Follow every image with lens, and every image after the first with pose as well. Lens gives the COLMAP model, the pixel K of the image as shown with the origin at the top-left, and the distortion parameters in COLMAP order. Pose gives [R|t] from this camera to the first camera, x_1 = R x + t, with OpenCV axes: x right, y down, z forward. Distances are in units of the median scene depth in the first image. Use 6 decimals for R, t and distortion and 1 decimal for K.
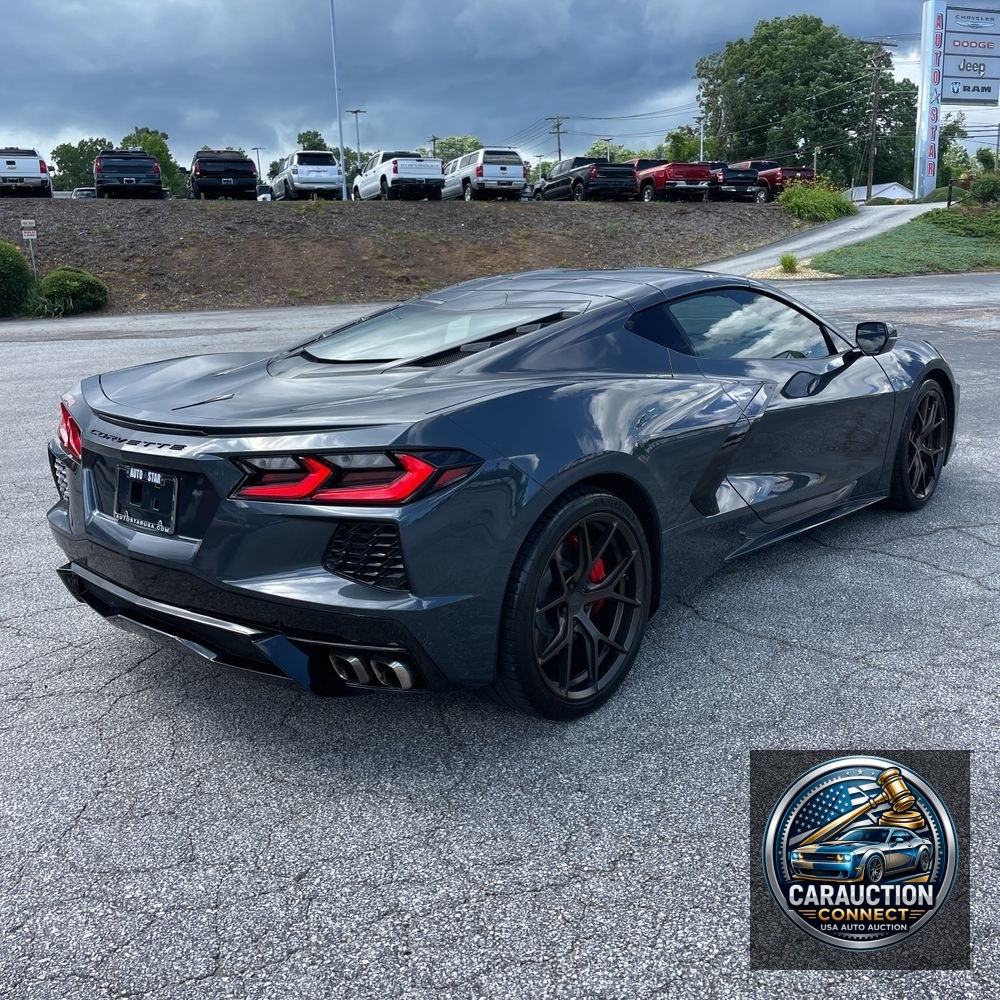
lens RADIAL K [[1059.7, 0, 501.5], [0, 1059.7, 502.6], [0, 0, 1]] dist [0.023659, 0.000000]
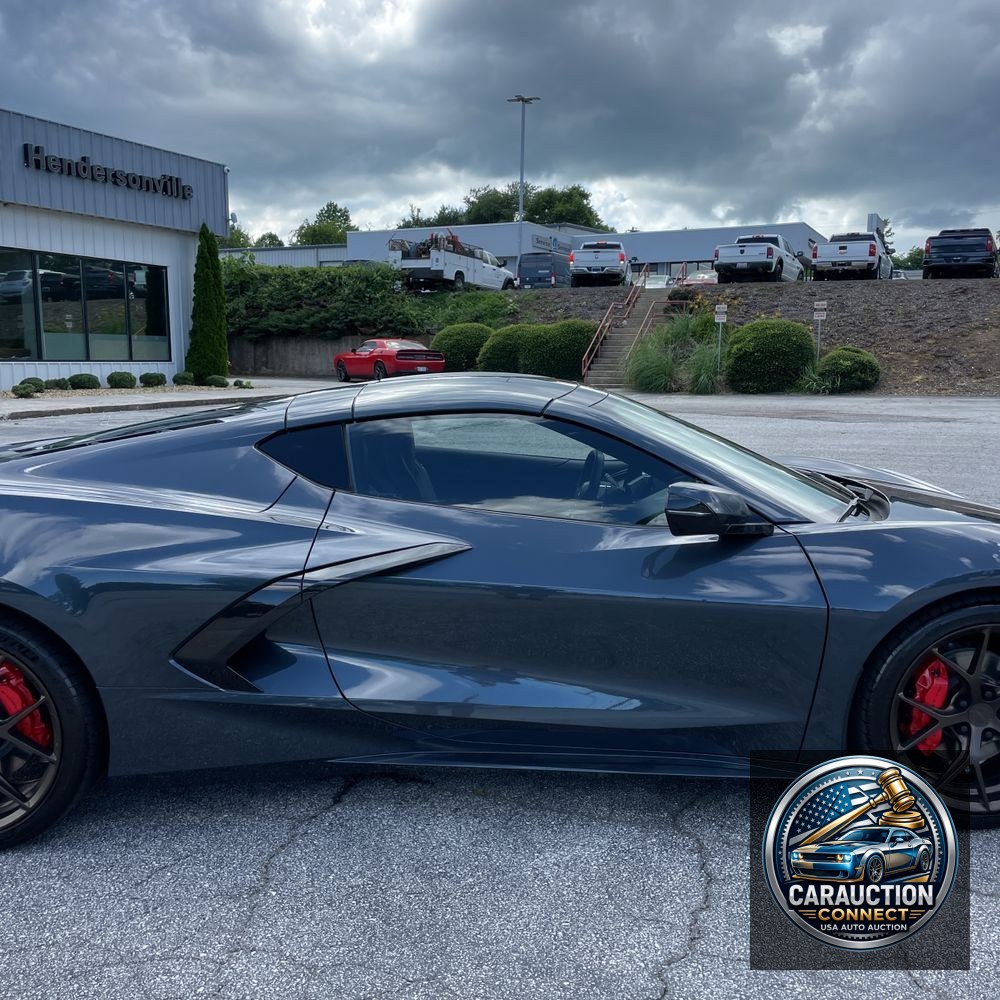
lens RADIAL K [[1059.7, 0, 502.3], [0, 1059.7, 500.6], [0, 0, 1]] dist [0.023659, 0.000000]
pose [[0.680951, 0.132682, -0.720209, 0.114937], [-0.183581, 0.982976, 0.007517, -0.022578], [0.708946, 0.127098, 0.693716, 0.075583]]
